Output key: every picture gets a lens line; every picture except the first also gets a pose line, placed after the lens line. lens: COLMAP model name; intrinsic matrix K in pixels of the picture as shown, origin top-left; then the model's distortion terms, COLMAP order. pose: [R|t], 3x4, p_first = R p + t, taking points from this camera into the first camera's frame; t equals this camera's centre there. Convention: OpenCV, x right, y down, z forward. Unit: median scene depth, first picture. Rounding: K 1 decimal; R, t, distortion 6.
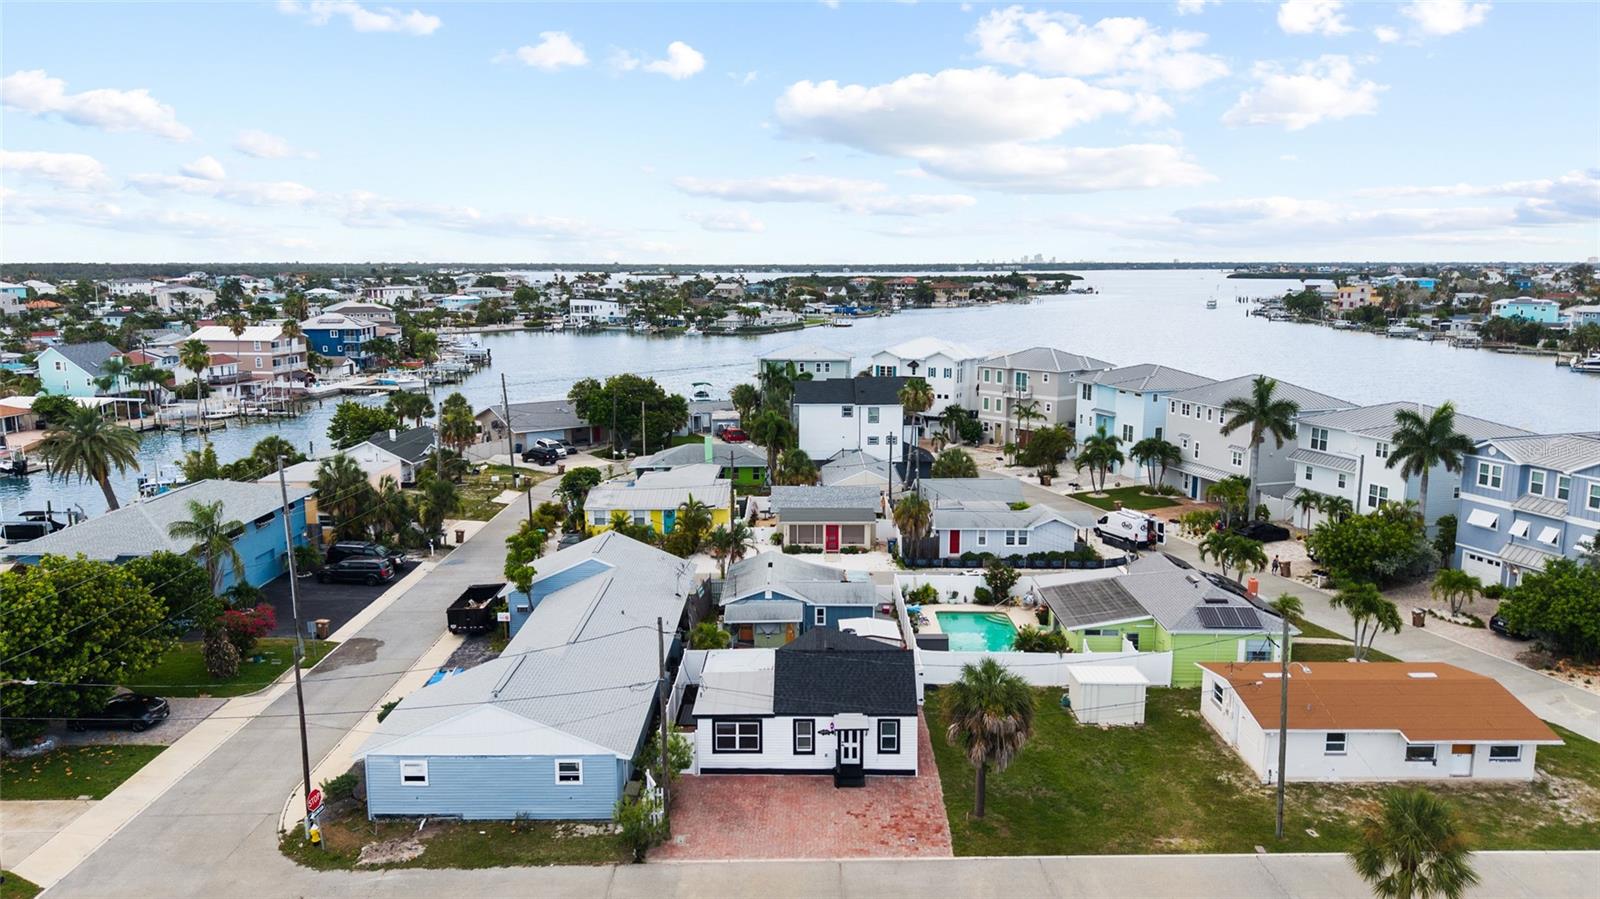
lens RADIAL K [[1126.5, 0, 805.6], [0, 1126.5, 441.0], [0, 0, 1]] dist [0.035015, -0.039488]
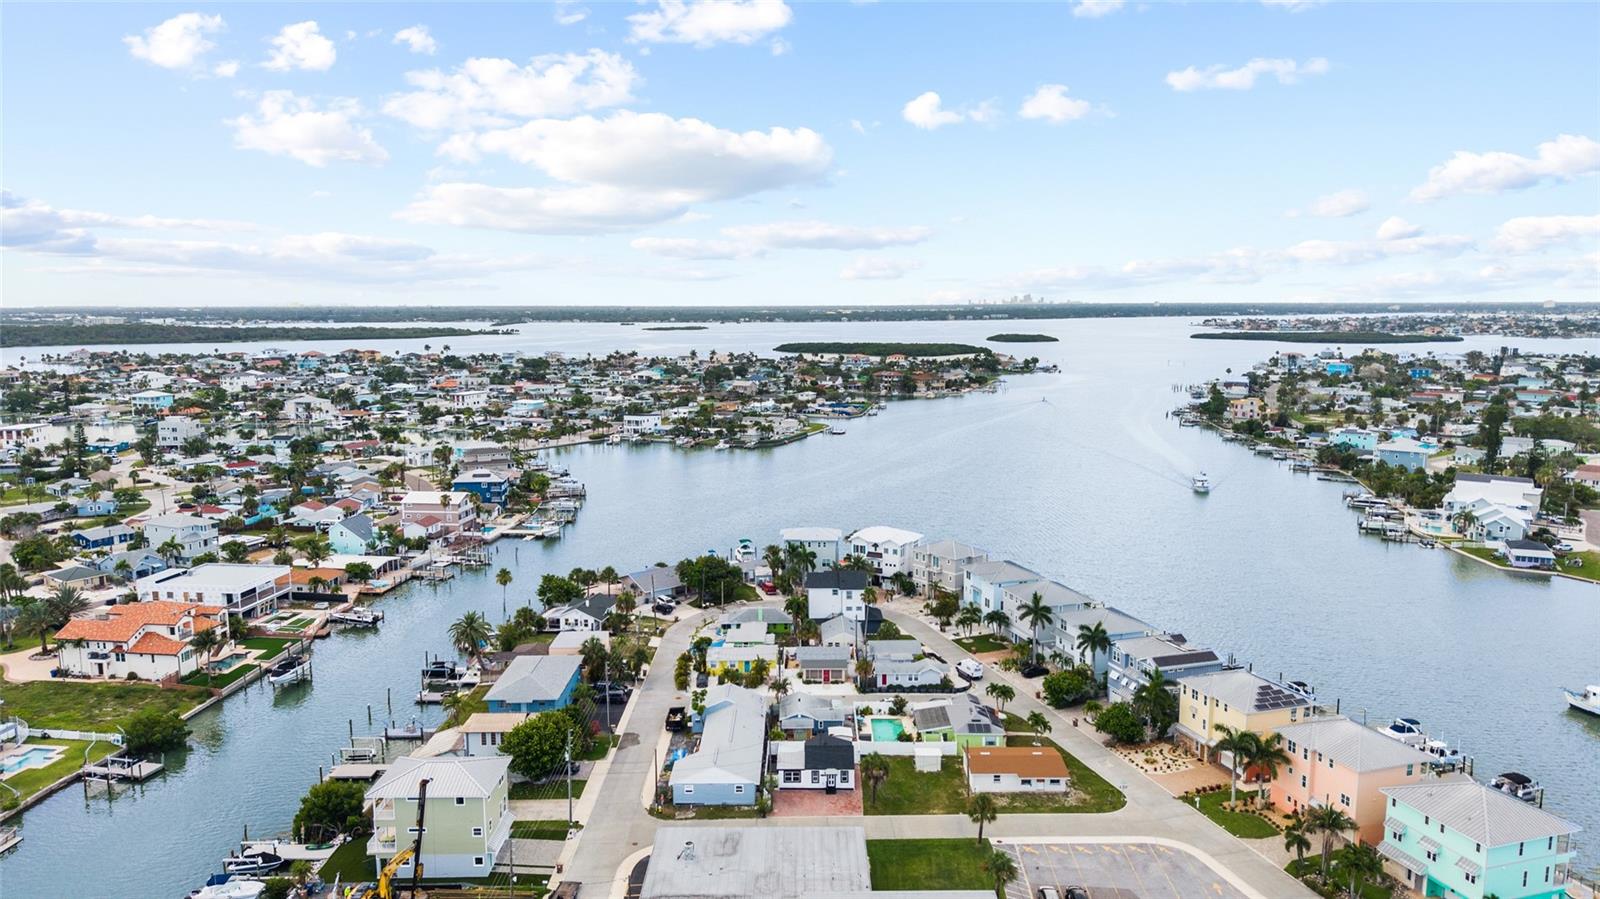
lens RADIAL K [[1126.5, 0, 796.8], [0, 1126.5, 444.6], [0, 0, 1]] dist [0.035015, -0.039488]
pose [[0.999960, -0.004234, -0.007901, -0.021823], [0.004158, 0.999945, -0.009633, -0.558711], [0.007942, 0.009600, 0.999922, -1.893887]]
